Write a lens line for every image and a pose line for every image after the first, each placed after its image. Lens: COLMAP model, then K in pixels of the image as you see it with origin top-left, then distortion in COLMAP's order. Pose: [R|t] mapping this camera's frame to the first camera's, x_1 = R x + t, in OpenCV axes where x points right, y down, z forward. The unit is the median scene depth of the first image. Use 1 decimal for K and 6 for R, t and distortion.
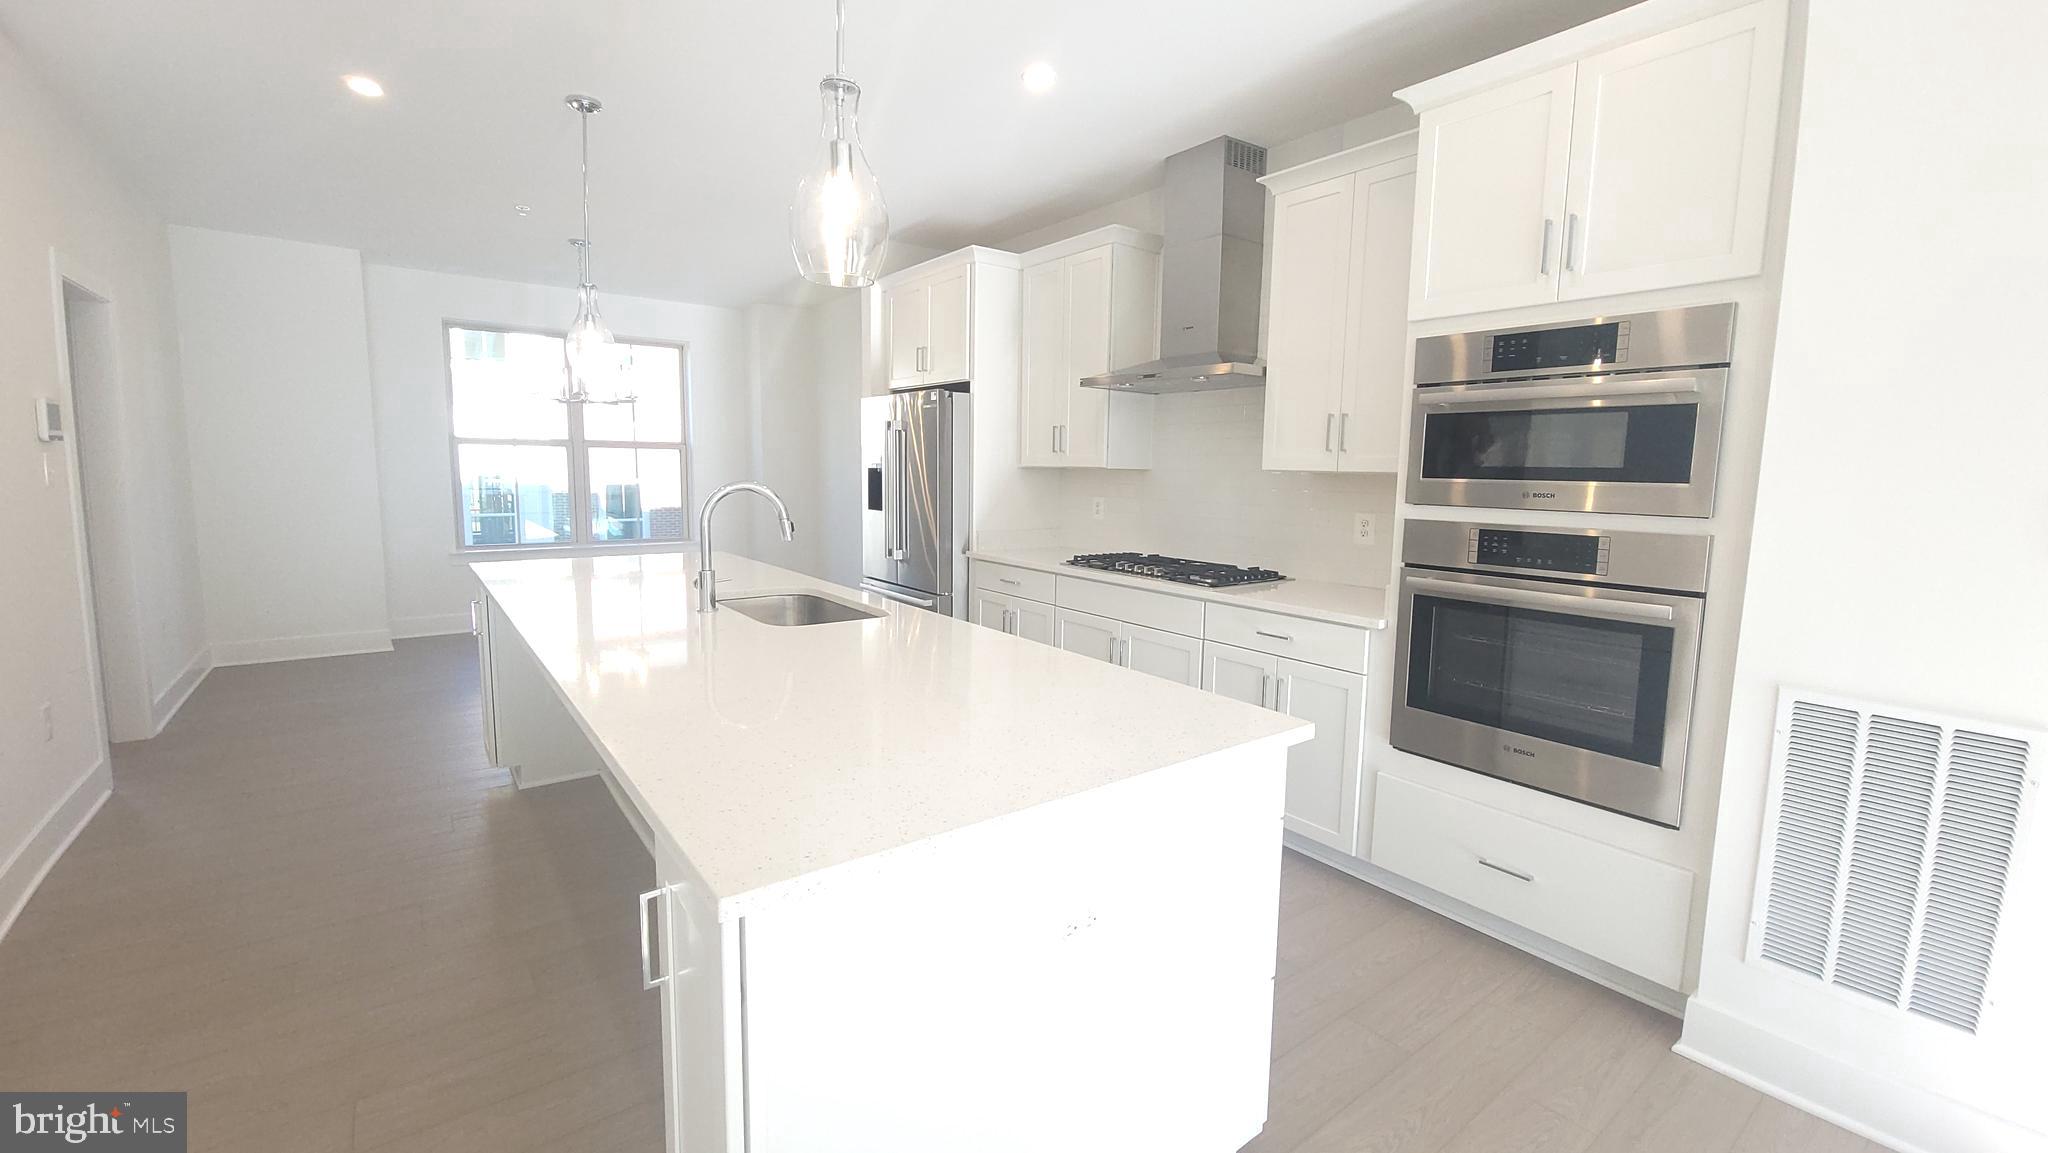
lens RADIAL K [[830.6, 0, 1033.2], [0, 830.6, 564.1], [0, 0, 1]] dist [0.001294, -0.003100]
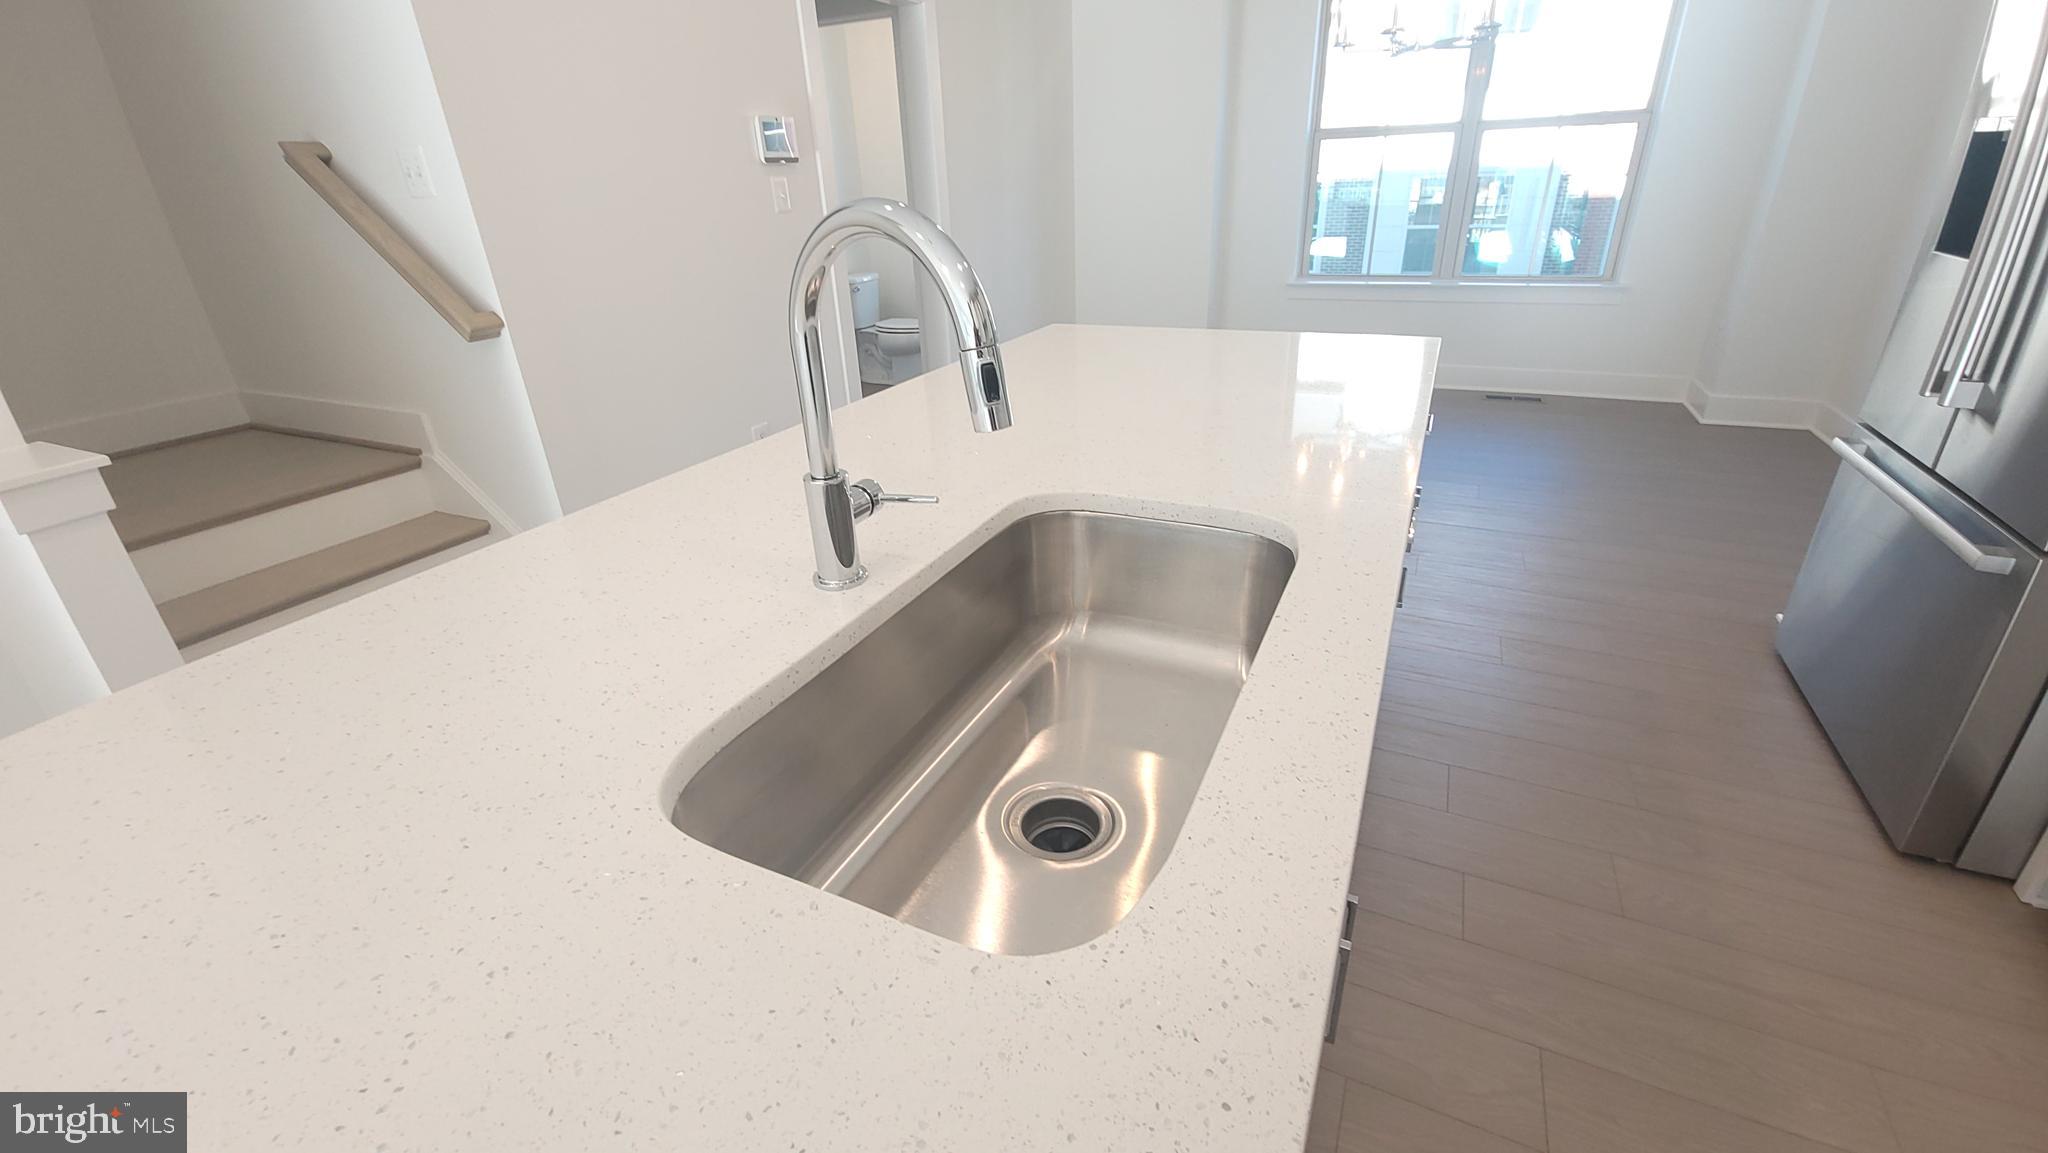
lens RADIAL K [[830.6, 0, 1037.2], [0, 830.6, 562.8], [0, 0, 1]] dist [0.001294, -0.003100]
pose [[0.454755, 0.343175, -0.821845, -0.034600], [-0.057428, 0.932160, 0.357462, -0.061900], [0.888763, -0.115361, 0.443612, 0.628298]]
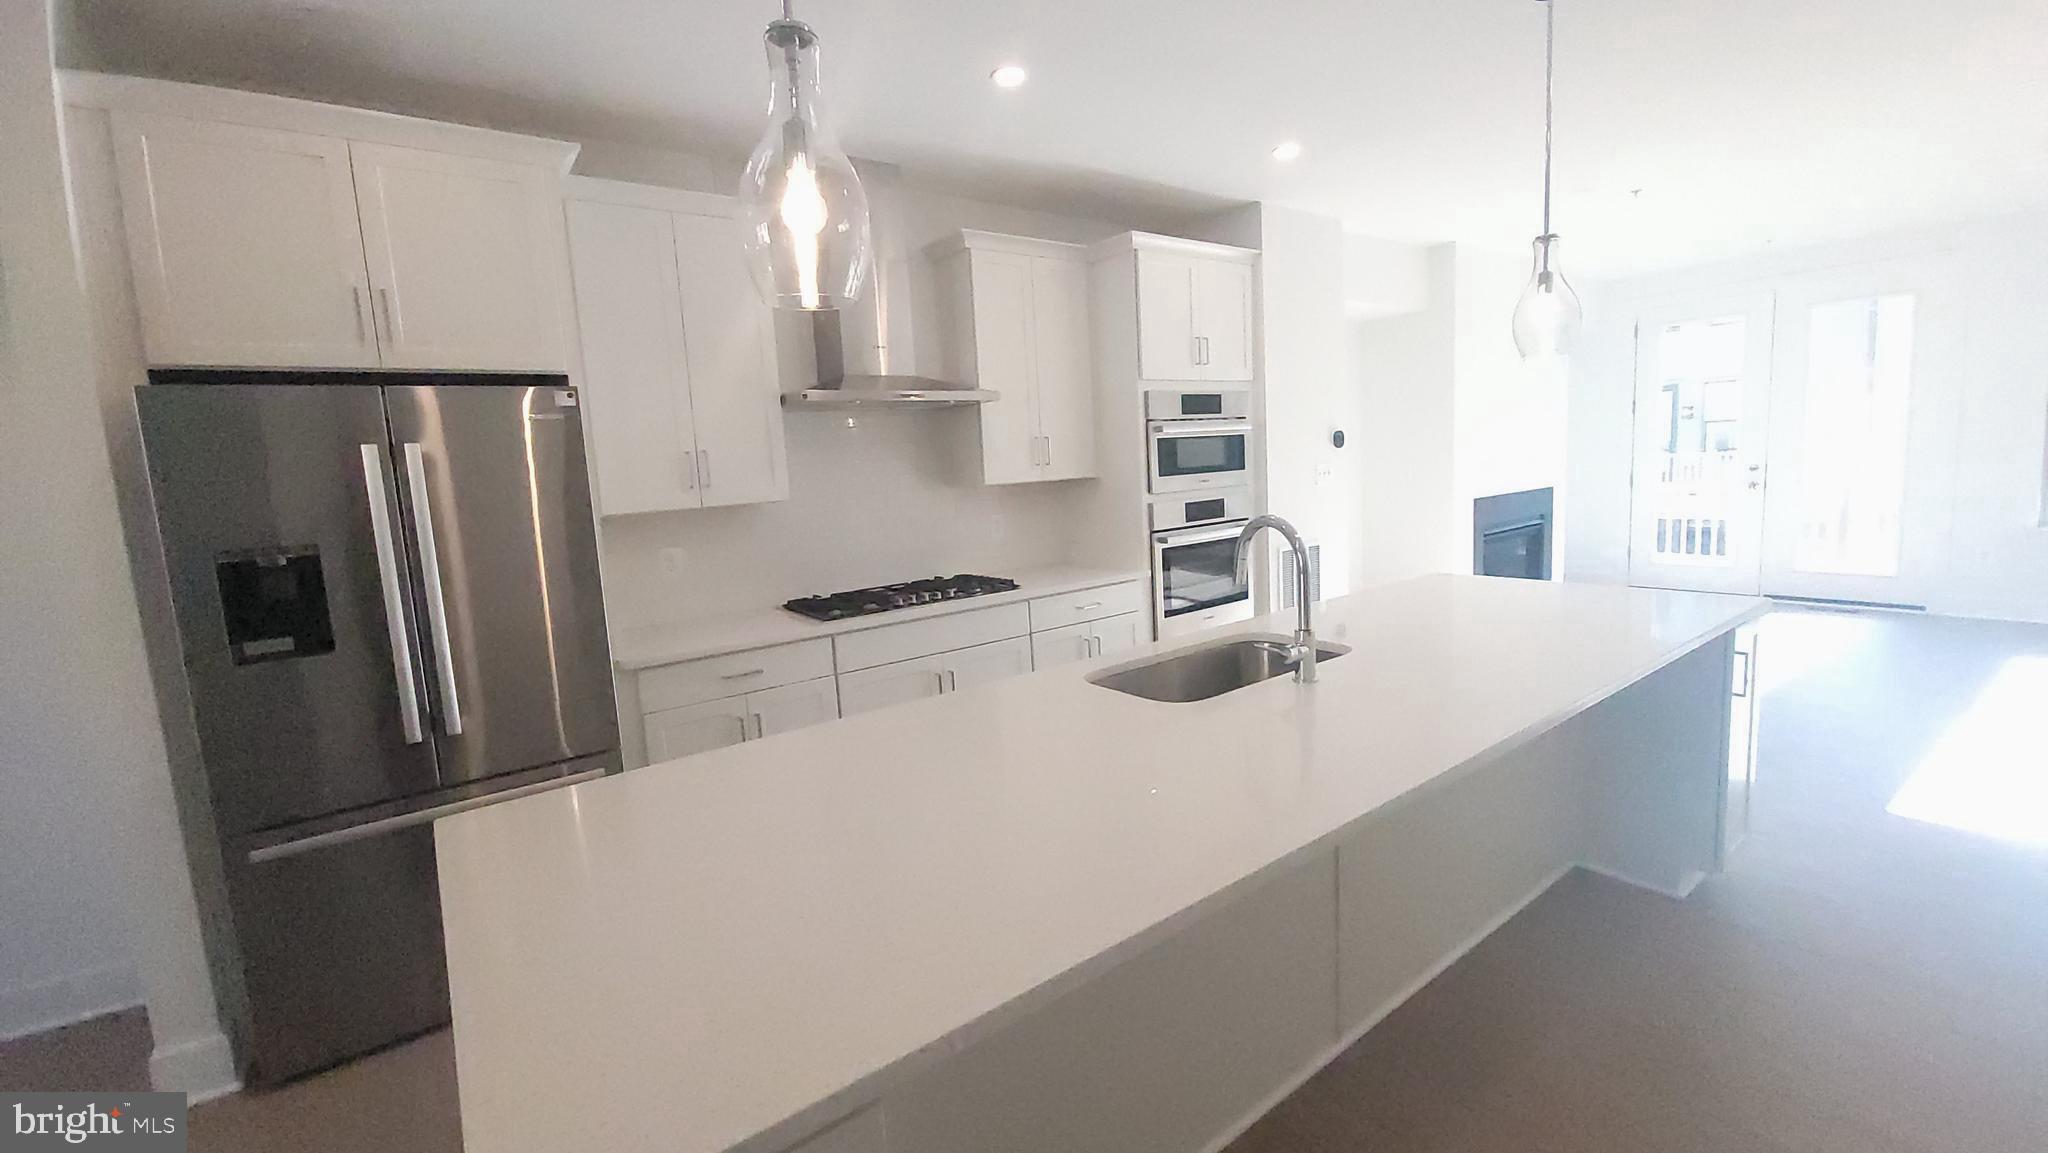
lens RADIAL K [[830.6, 0, 1030.3], [0, 830.6, 561.0], [0, 0, 1]] dist [0.001294, -0.003100]
pose [[0.013895, -0.137865, 0.990353, -0.796218], [0.174478, 0.975588, 0.133362, -0.138644], [-0.984563, 0.170942, 0.037610, 0.825054]]
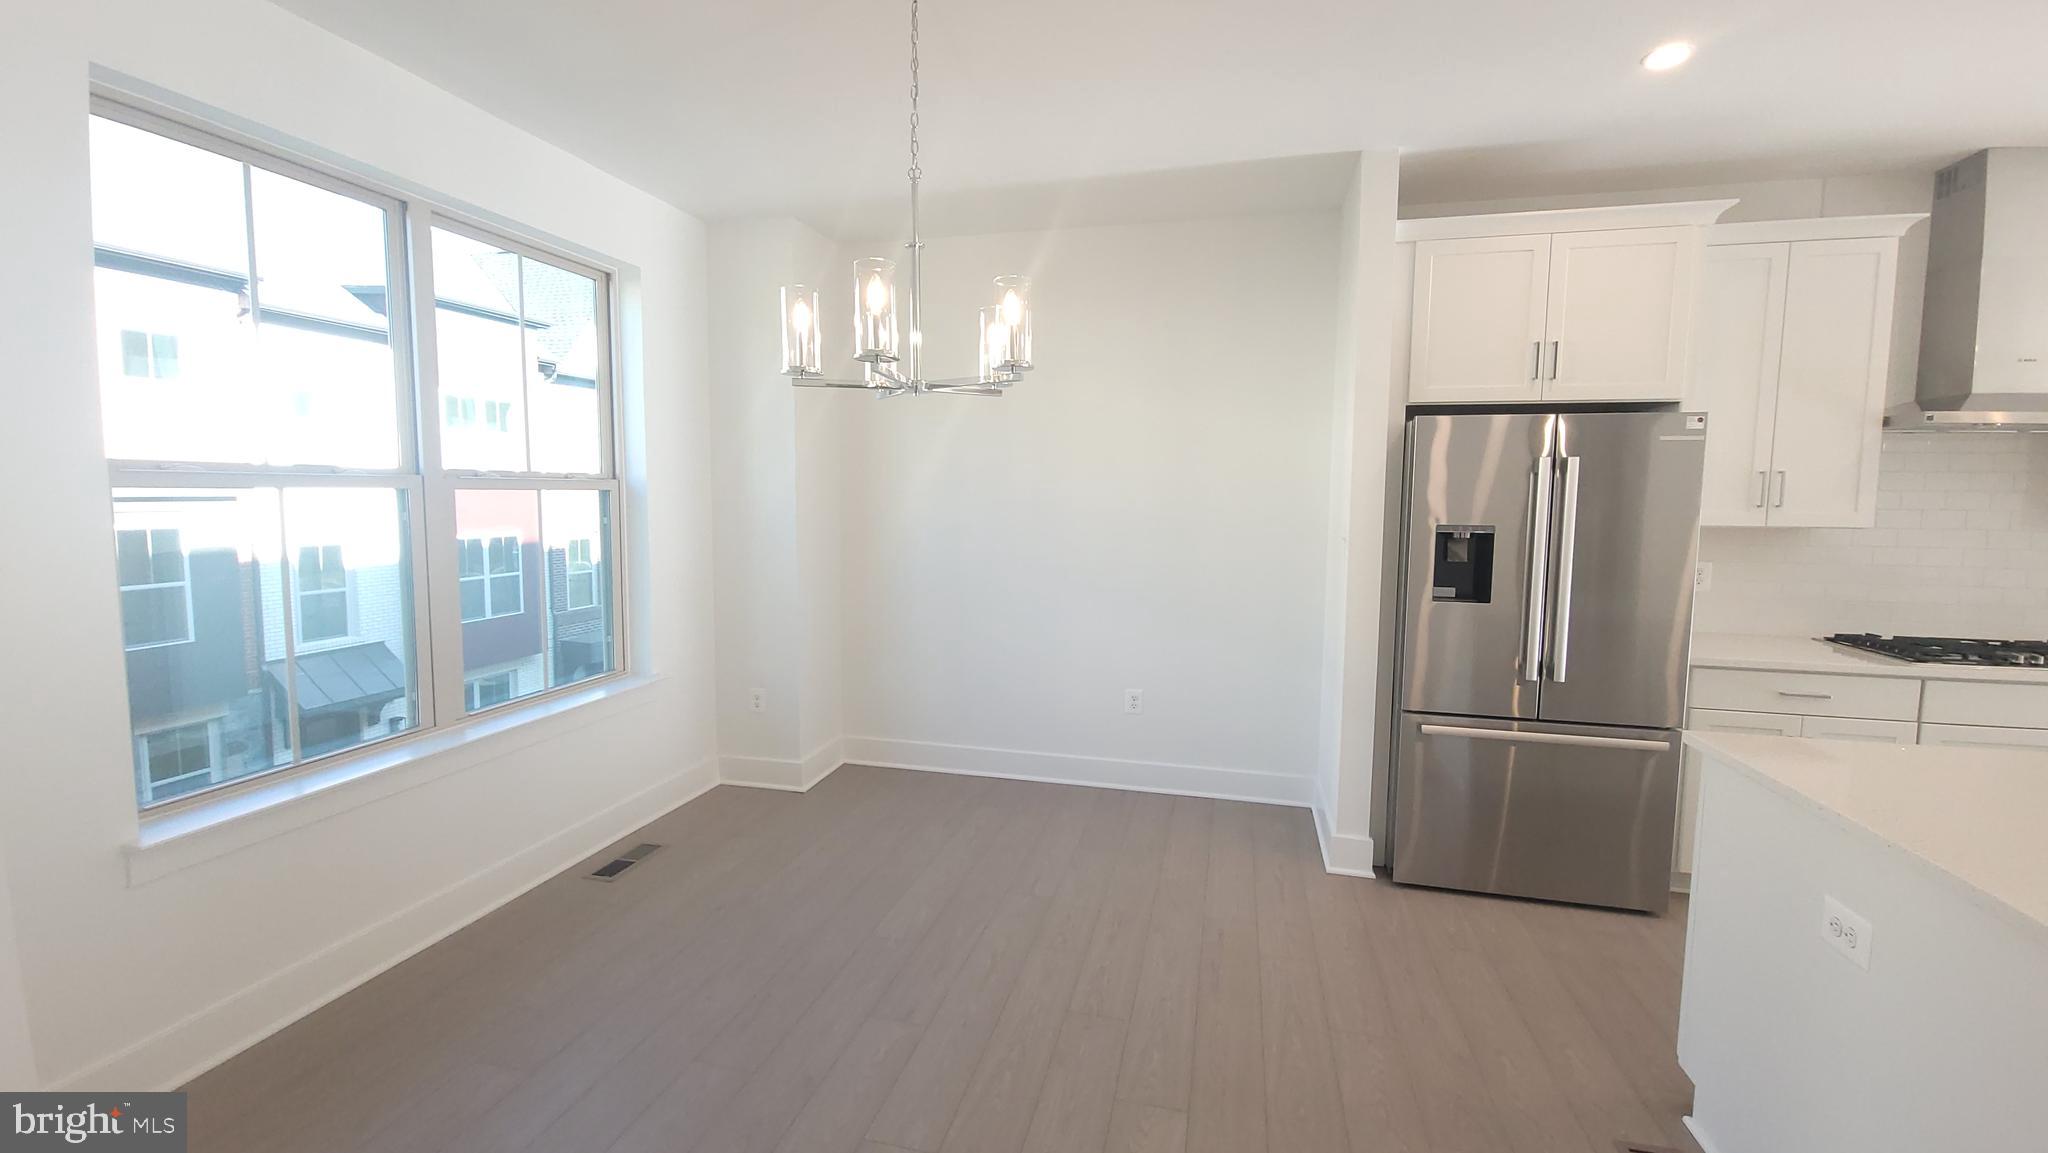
lens RADIAL K [[830.6, 0, 1026.6], [0, 830.6, 564.2], [0, 0, 1]] dist [0.001294, -0.003100]
pose [[0.782580, -0.062328, 0.619422, -1.094726], [0.076422, 0.997068, 0.003776, -0.160240], [-0.617842, 0.044382, 0.785049, 0.974933]]
